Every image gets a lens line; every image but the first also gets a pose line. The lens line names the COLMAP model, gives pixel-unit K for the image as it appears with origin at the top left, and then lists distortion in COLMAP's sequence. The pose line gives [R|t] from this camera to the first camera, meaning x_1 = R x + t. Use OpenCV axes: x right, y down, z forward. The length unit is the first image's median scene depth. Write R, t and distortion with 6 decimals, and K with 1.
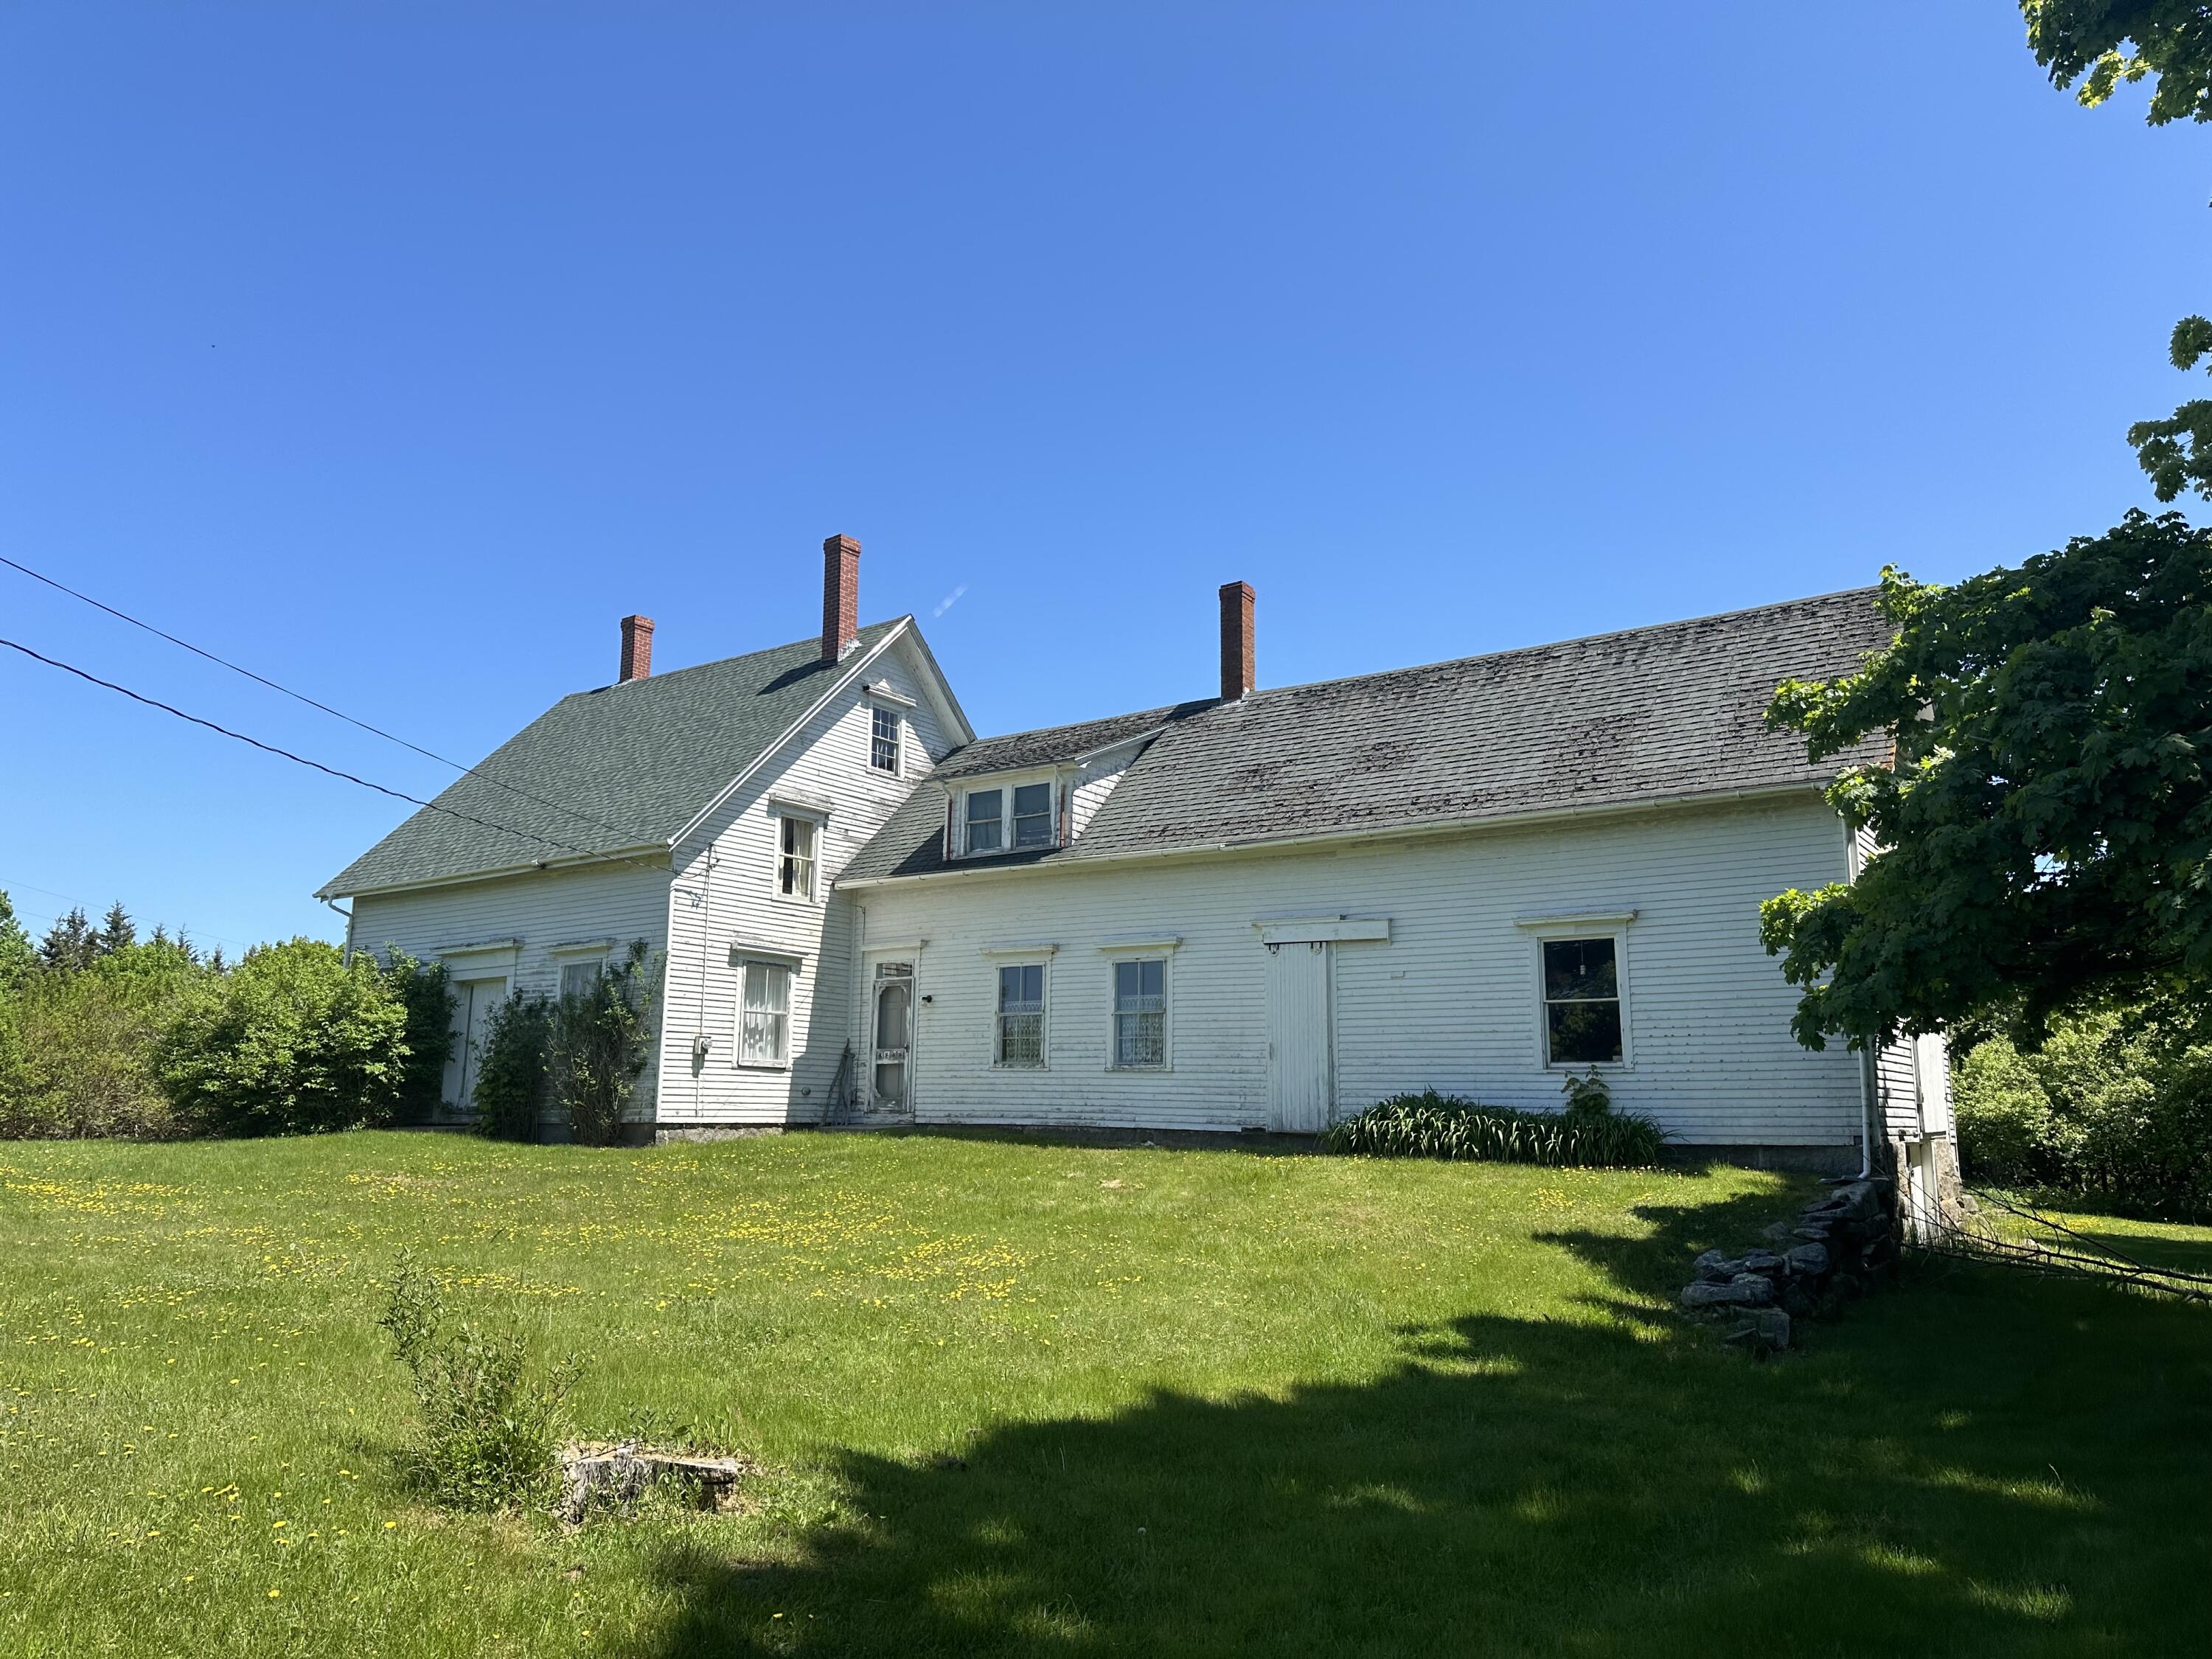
lens RADIAL K [[1524.4, 0, 1106.0], [0, 1524.4, 829.5], [0, 0, 1]] dist [0.058178, -0.001240]
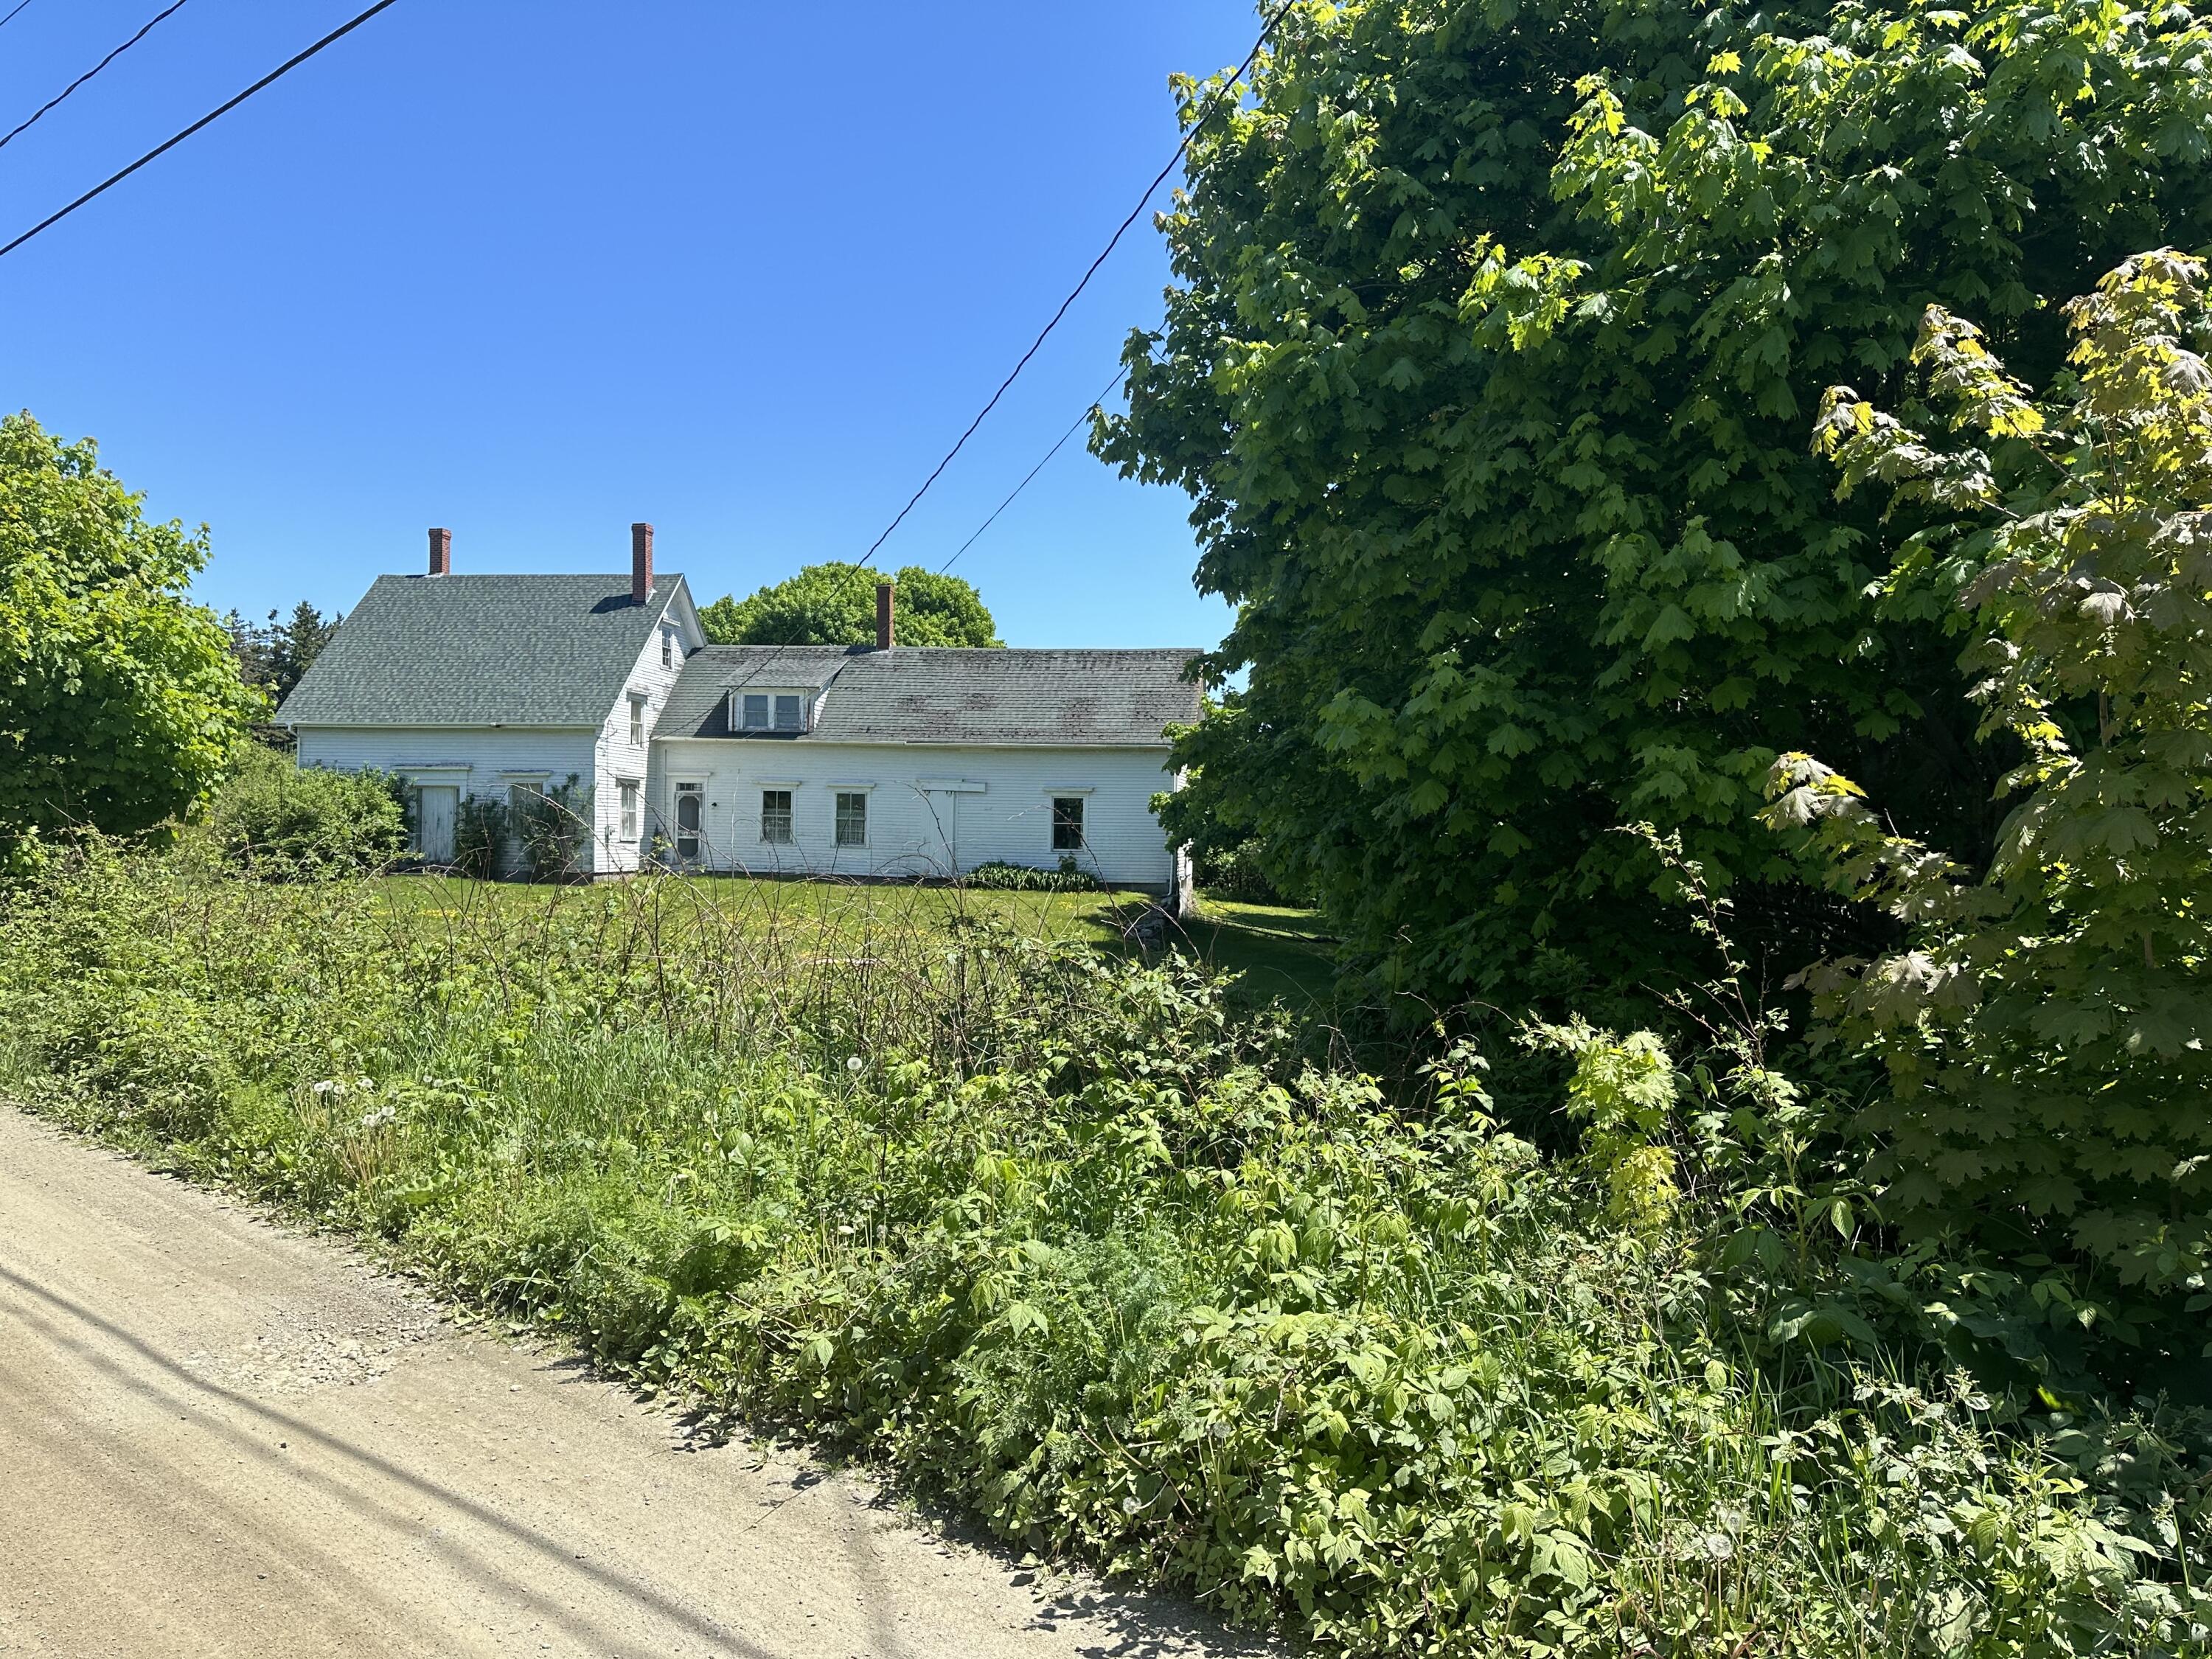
lens RADIAL K [[1524.4, 0, 1106.0], [0, 1524.4, 829.5], [0, 0, 1]] dist [0.058178, -0.001240]
pose [[0.893467, 0.006359, 0.449083, -0.541350], [-0.090272, 0.982037, 0.165694, -0.213985], [-0.439963, -0.188582, 0.877992, -0.856838]]
